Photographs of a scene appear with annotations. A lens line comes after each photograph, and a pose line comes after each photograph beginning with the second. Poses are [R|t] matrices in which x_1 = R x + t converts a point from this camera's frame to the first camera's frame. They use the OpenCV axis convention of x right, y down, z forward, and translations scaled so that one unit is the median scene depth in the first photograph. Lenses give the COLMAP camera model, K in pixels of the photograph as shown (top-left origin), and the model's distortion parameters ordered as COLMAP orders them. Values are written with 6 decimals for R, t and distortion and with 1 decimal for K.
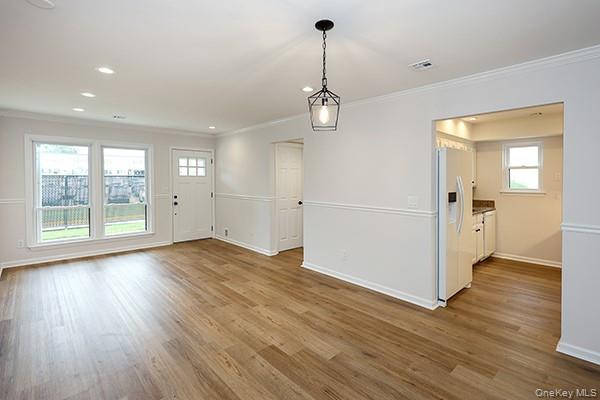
lens RADIAL K [[307.6, 0, 302.1], [0, 307.6, 181.7], [0, 0, 1]] dist [-0.002949, -0.000420]
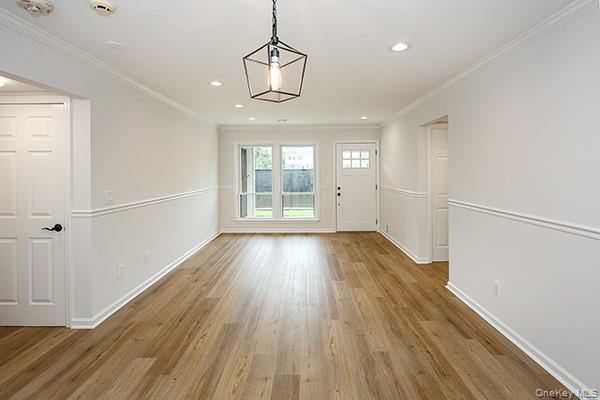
lens RADIAL K [[288.1, 0, 290.3], [0, 288.1, 172.4], [0, 0, 1]] dist [-0.001236, -0.000210]
pose [[0.699184, -0.008404, -0.714893, 0.285093], [0.005712, 0.999965, -0.006168, 0.000947], [0.714919, 0.000230, 0.699207, 0.297421]]
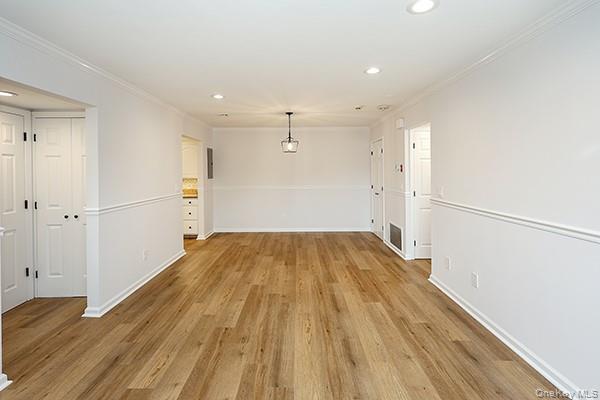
lens RADIAL K [[273.0, 0, 296.2], [0, 273.0, 170.2], [0, 0, 1]] dist [0.002064, 0.000309]
pose [[-0.735618, -0.003541, 0.677387, -0.780770], [0.004694, 0.999936, 0.010324, -0.016765], [-0.677380, 0.010774, -0.735554, 1.370177]]
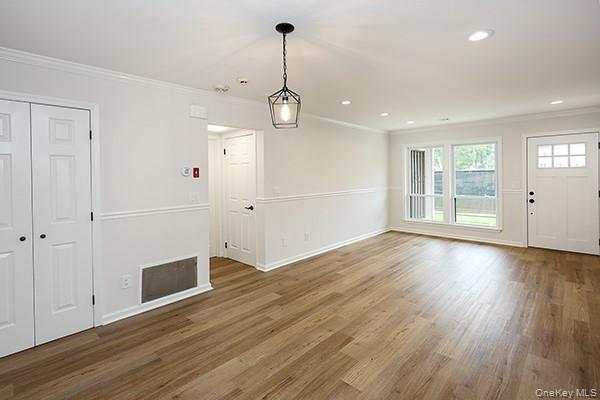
lens RADIAL K [[278.9, 0, 296.6], [0, 278.9, 177.5], [0, 0, 1]] dist [-0.000769, -0.000035]
pose [[0.036340, 0.000422, -0.999339, 0.527908], [0.006127, 0.999981, 0.000646, 0.003015], [0.999321, -0.006146, 0.036337, 0.514348]]
